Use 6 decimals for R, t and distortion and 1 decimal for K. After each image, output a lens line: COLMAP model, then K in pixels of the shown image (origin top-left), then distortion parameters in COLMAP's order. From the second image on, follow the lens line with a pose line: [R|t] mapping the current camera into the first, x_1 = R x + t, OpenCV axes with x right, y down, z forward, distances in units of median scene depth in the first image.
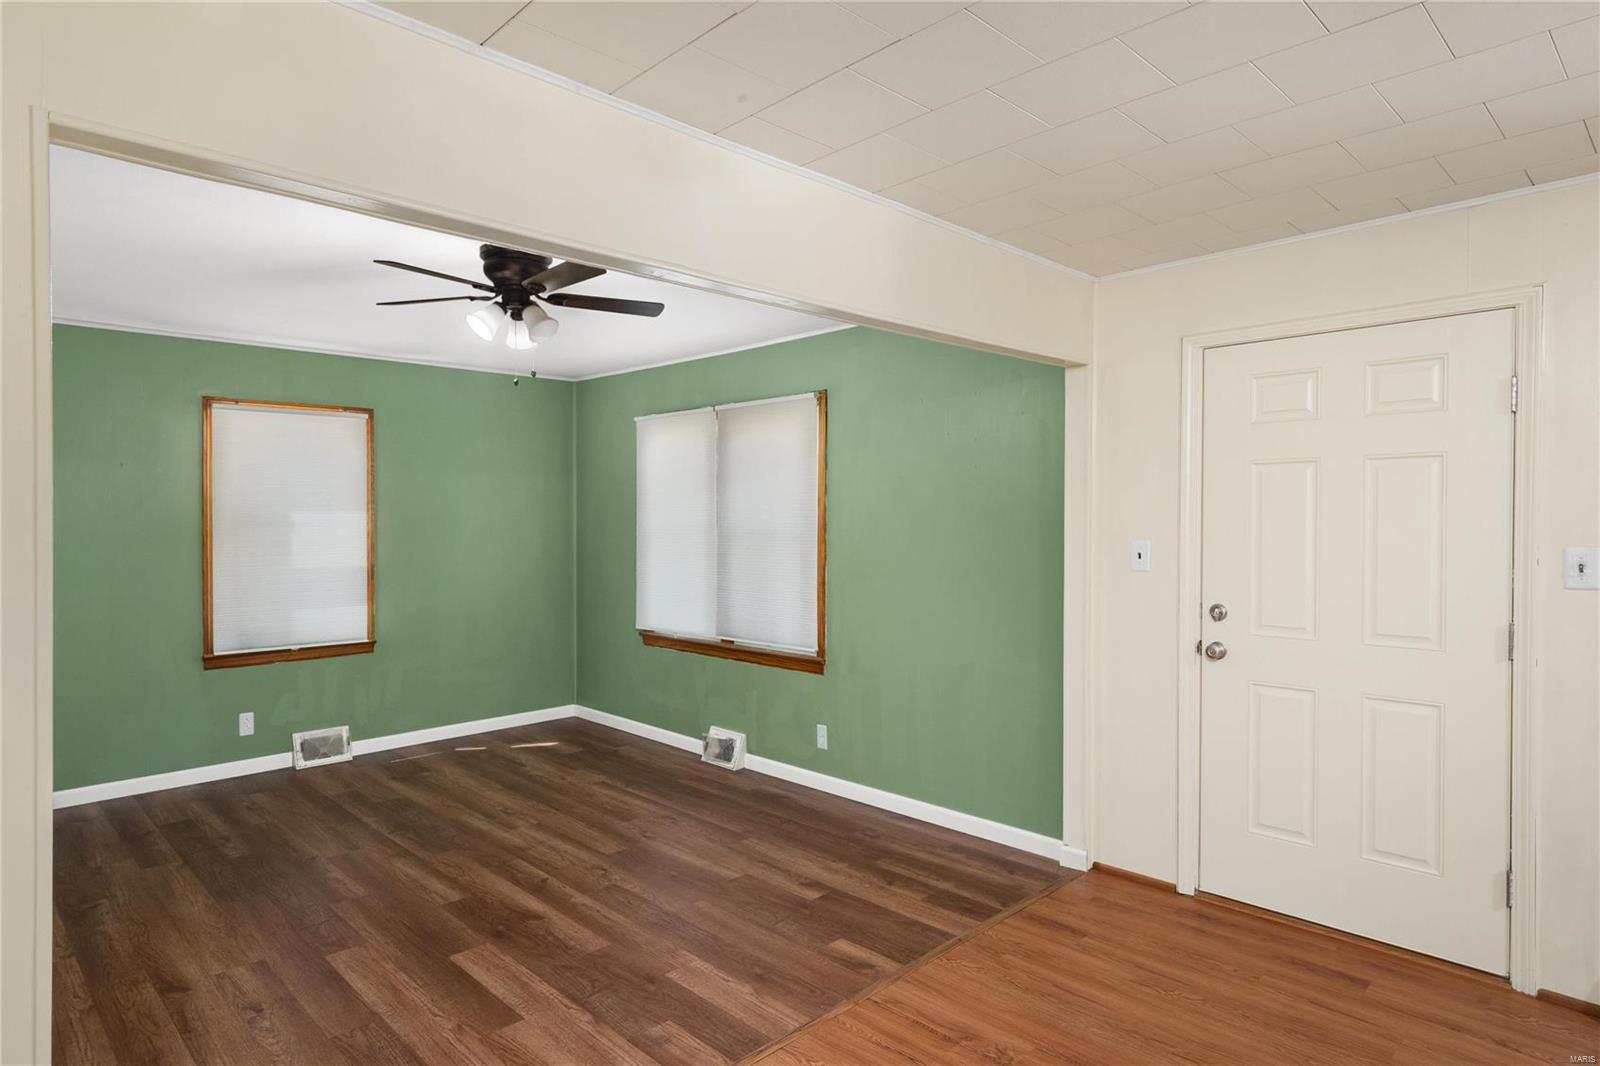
lens RADIAL K [[897.2, 0, 800.0], [0, 897.2, 533.0], [0, 0, 1]] dist [0.001252, 0.001194]
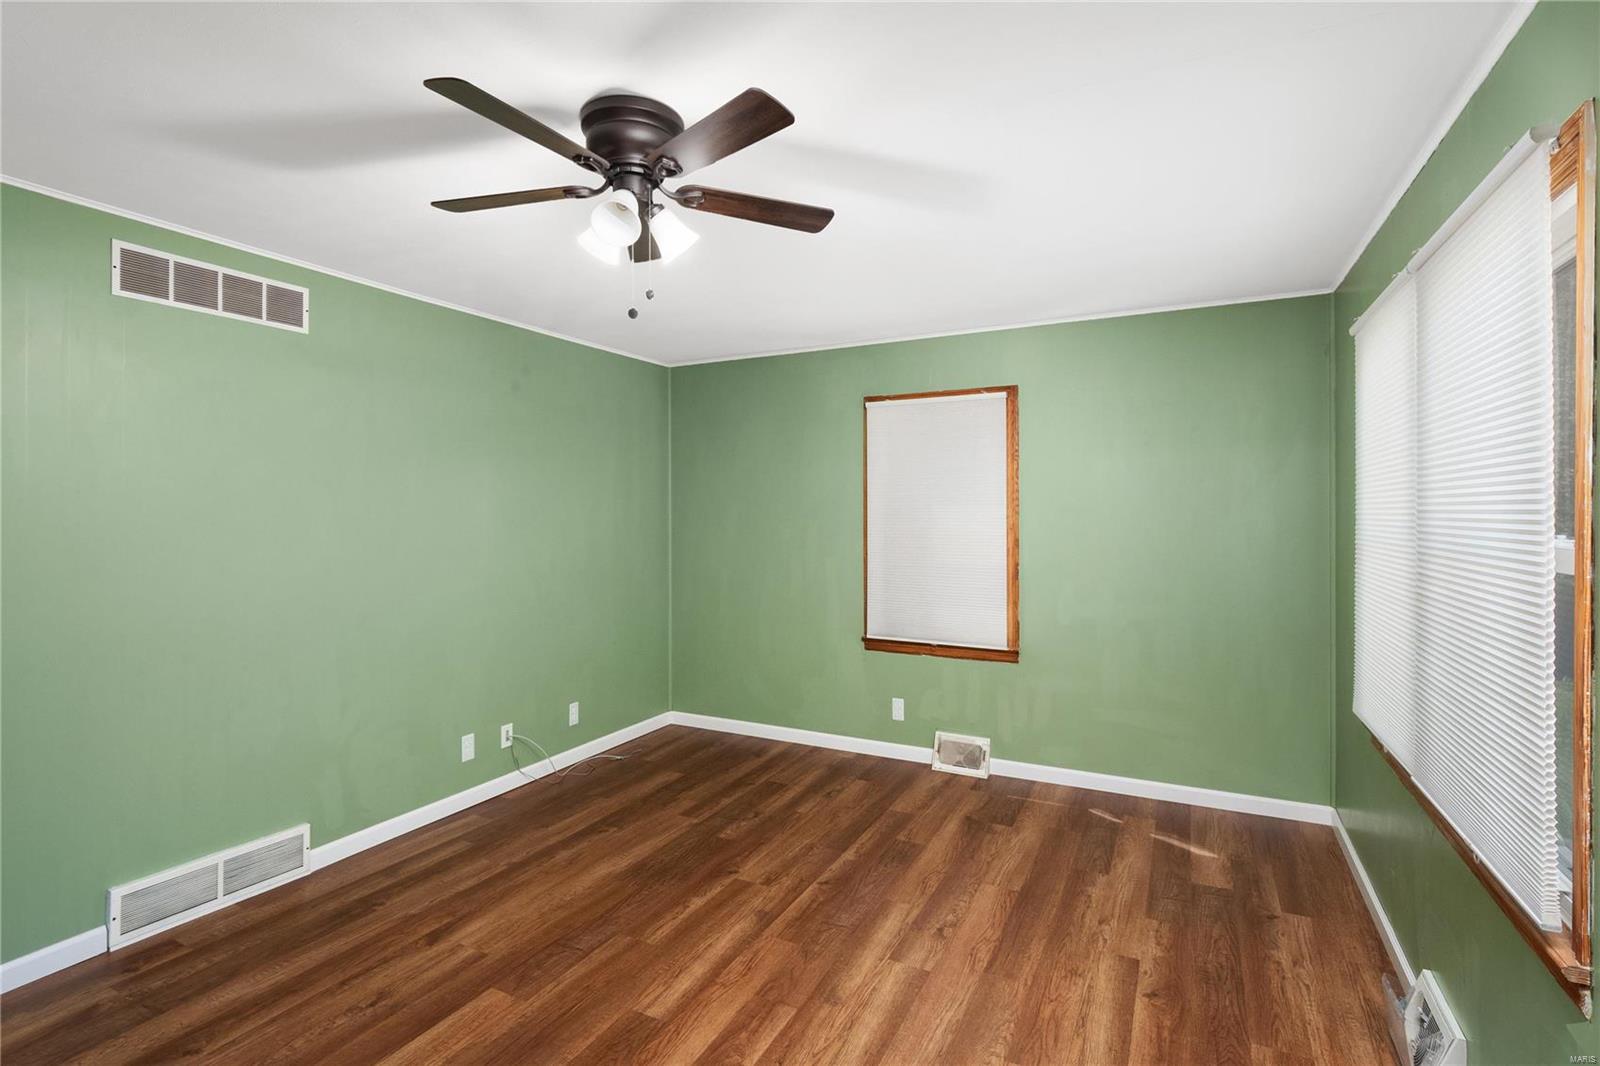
lens RADIAL K [[762.8, 0, 795.1], [0, 762.8, 508.5], [0, 0, 1]] dist [-0.006245, -0.001286]
pose [[0.305827, 0.000907, -0.952087, 0.209637], [-0.015648, 0.999869, -0.004073, -0.014731], [0.951959, 0.016144, 0.305801, 0.718127]]
